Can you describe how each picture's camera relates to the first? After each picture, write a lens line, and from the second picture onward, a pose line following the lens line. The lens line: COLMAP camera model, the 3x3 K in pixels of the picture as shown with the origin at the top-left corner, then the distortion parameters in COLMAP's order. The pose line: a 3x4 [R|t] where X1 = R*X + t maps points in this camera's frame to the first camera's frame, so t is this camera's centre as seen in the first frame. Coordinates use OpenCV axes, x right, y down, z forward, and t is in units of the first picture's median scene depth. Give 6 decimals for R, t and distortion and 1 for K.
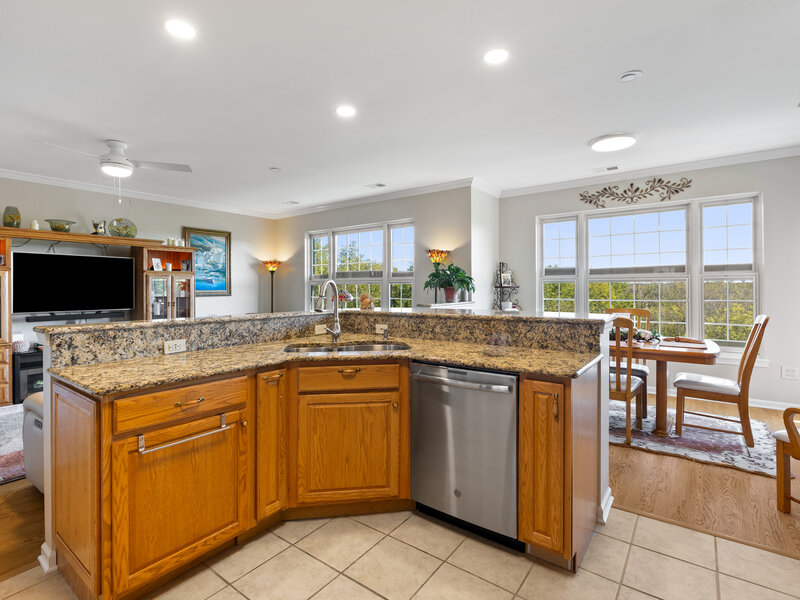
lens RADIAL K [[403.0, 0, 396.5], [0, 403.0, 287.8], [0, 0, 1]] dist [0.000564, 0.000313]
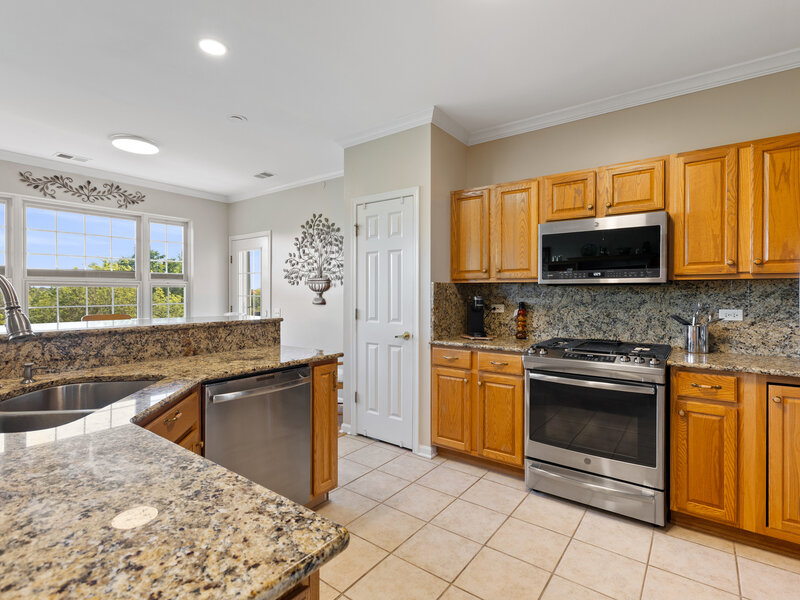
lens RADIAL K [[403.0, 0, 399.8], [0, 403.0, 295.6], [0, 0, 1]] dist [0.000564, 0.000313]
pose [[0.000968, -0.001973, 0.999998, -0.361238], [-0.003008, 0.999994, 0.001976, 0.002212], [-0.999995, -0.003010, 0.000962, 0.291018]]
